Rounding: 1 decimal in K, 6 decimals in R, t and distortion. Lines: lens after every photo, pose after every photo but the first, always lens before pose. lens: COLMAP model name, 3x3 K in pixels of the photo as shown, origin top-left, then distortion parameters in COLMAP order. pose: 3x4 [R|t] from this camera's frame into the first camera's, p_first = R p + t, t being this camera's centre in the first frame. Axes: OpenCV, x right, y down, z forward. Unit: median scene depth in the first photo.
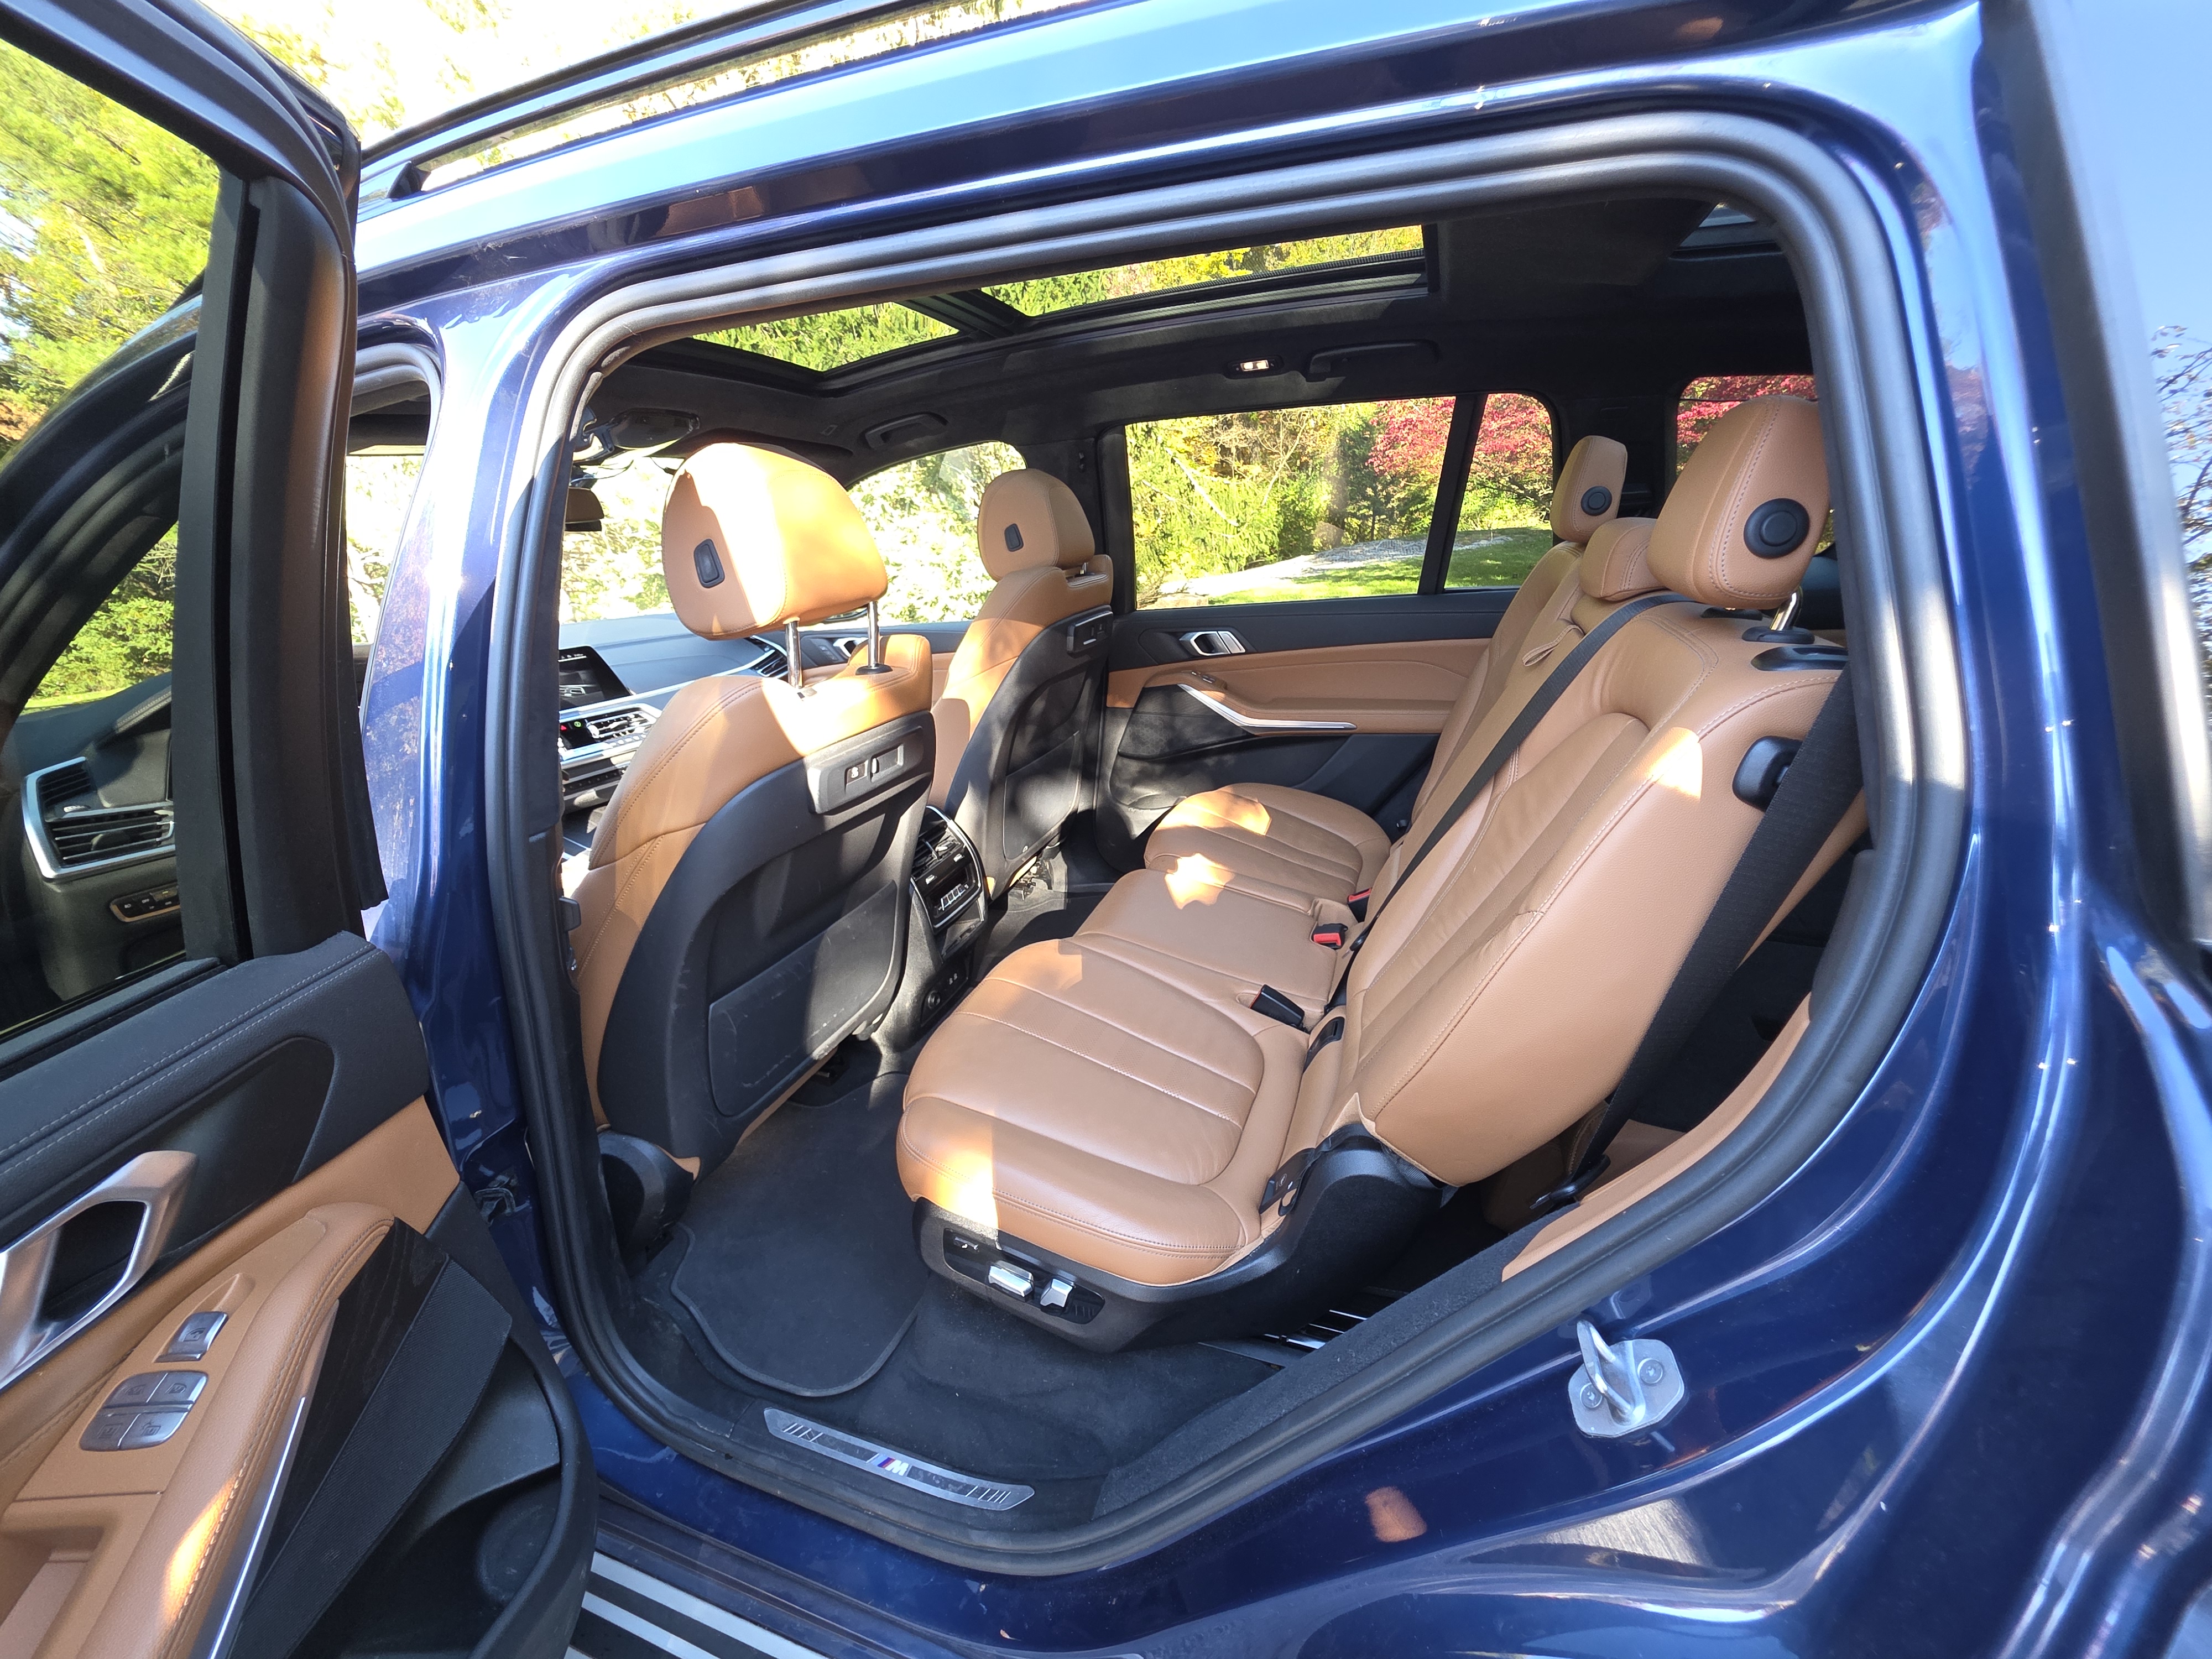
lens RADIAL K [[880.9, 0, 1107.5], [0, 880.9, 851.9], [0, 0, 1]] dist [-0.000897, -0.000216]
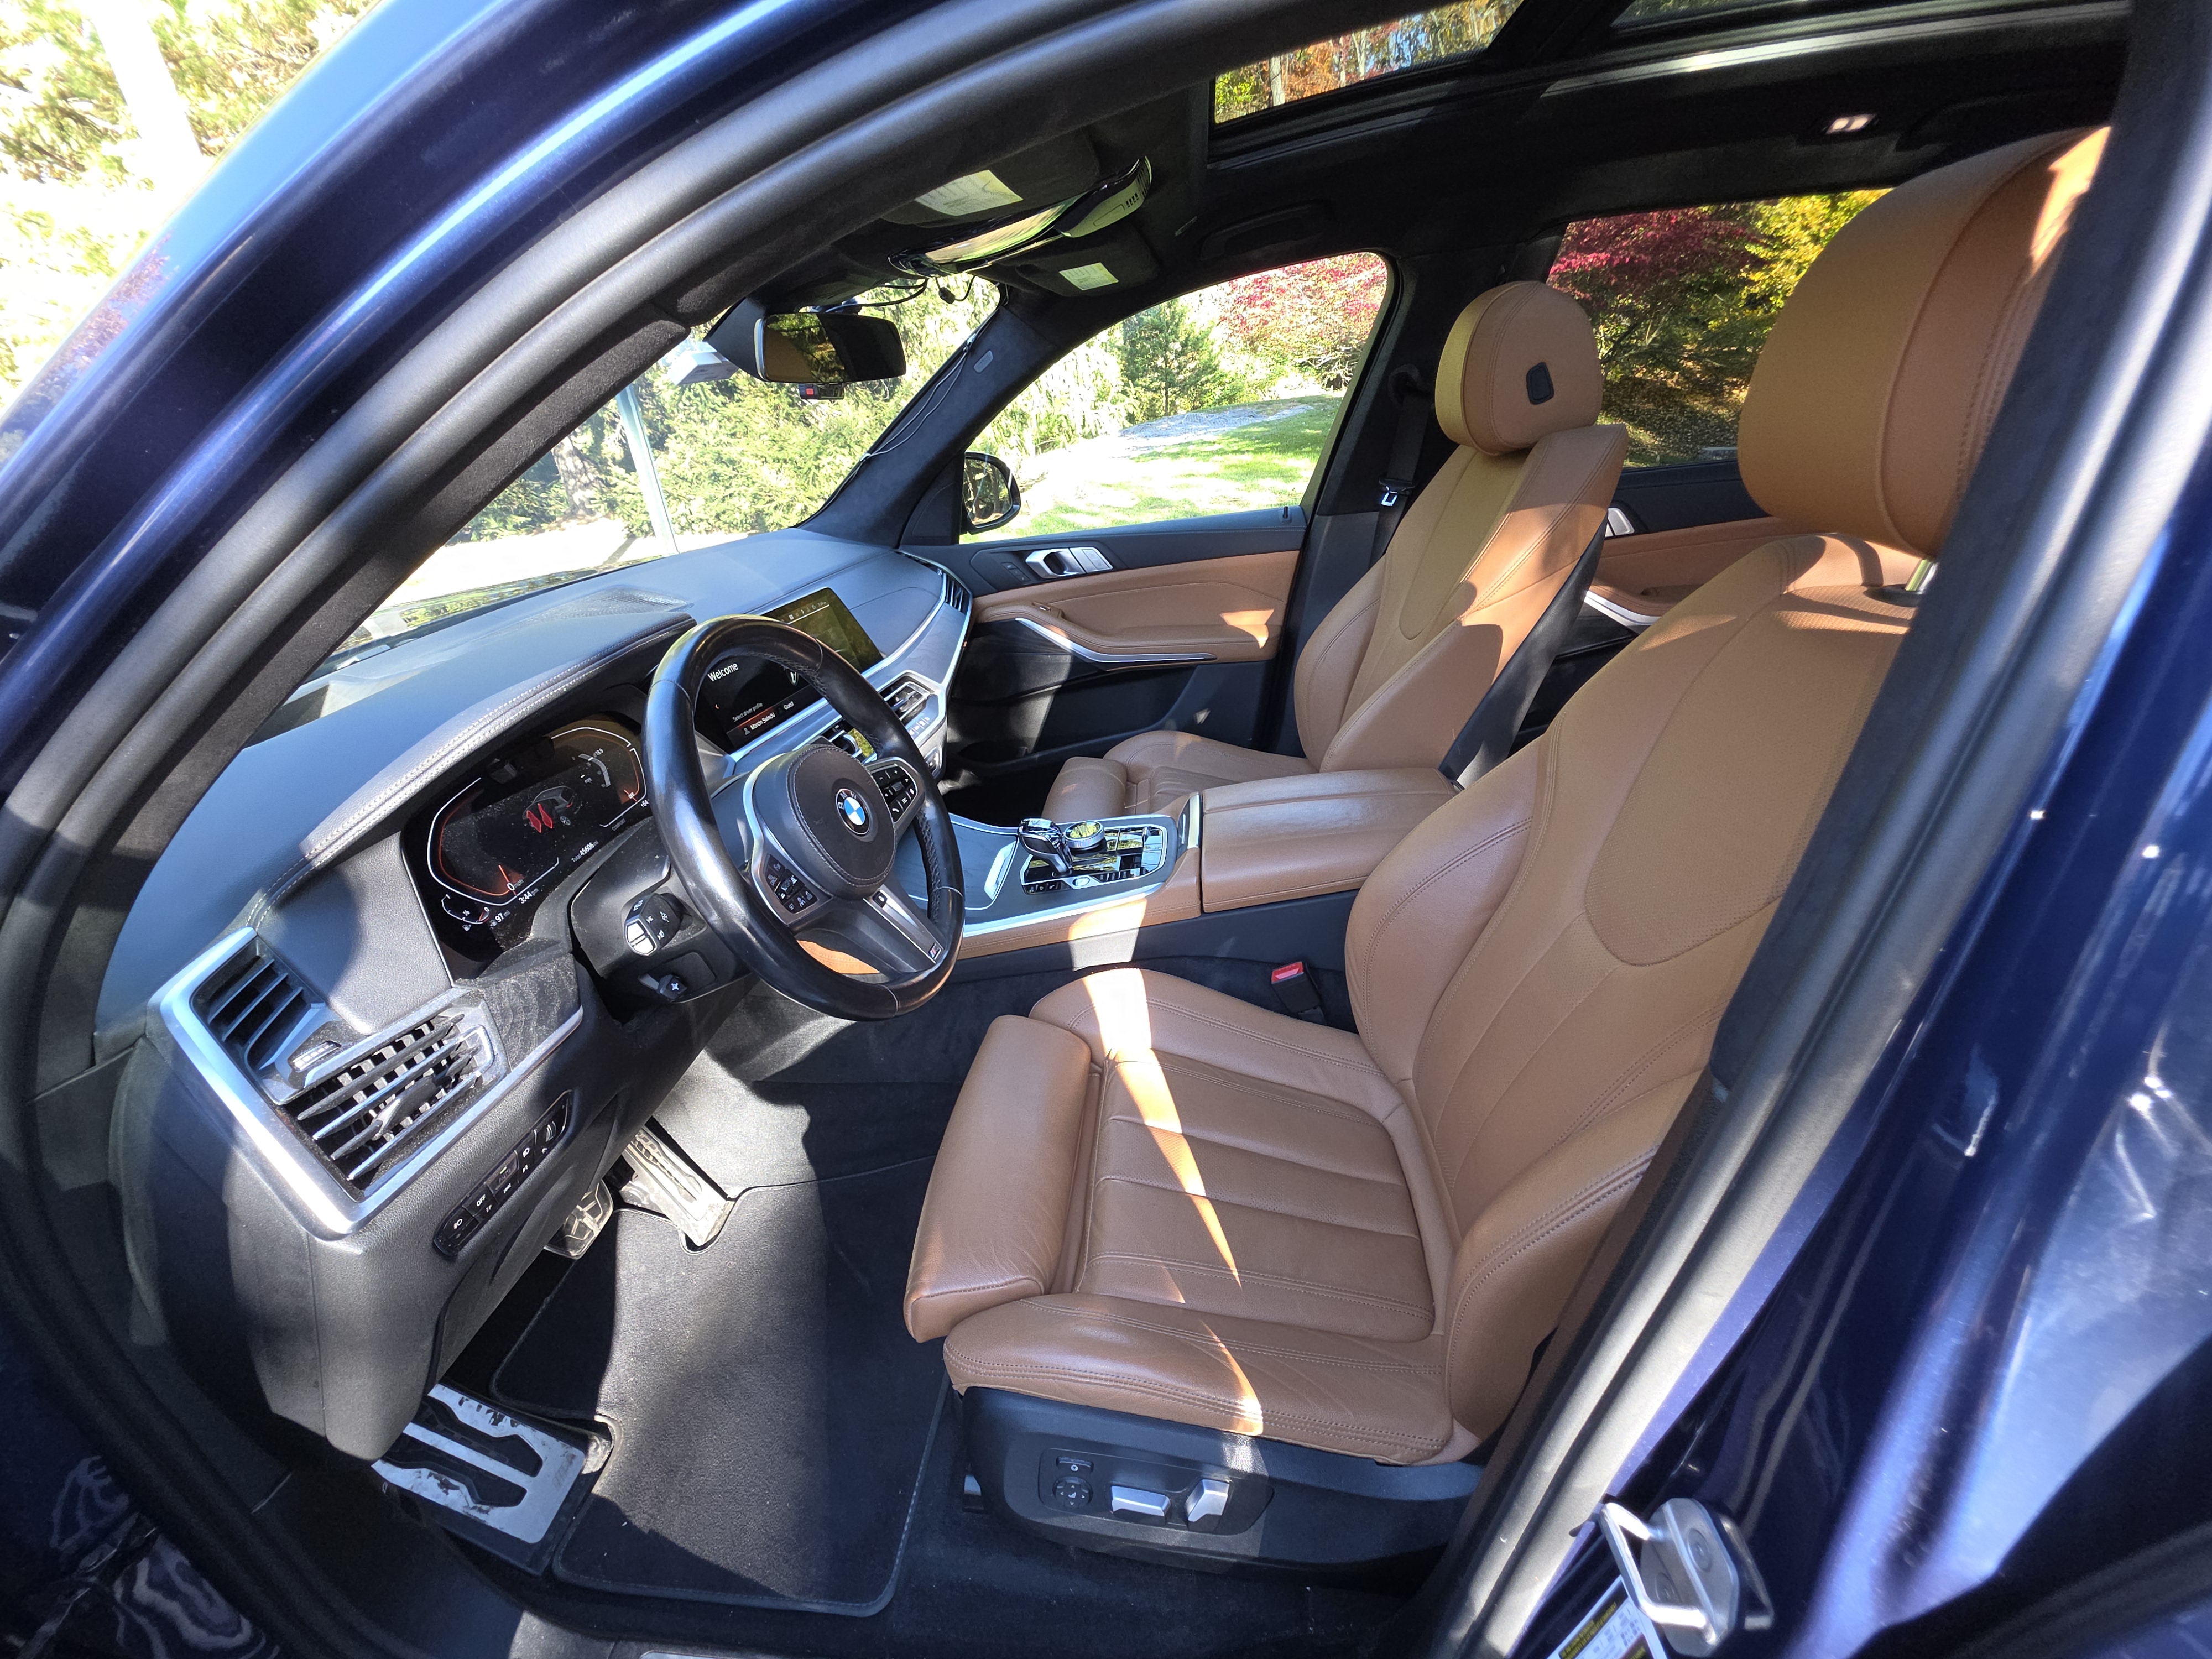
lens RADIAL K [[885.8, 0, 1107.2], [0, 885.8, 834.5], [0, 0, 1]] dist [0.000615, -0.000035]
pose [[0.972390, -0.132620, 0.192015, -0.639676], [0.113778, 0.987827, 0.106078, -0.121395], [-0.203746, -0.081303, 0.975642, 0.364872]]
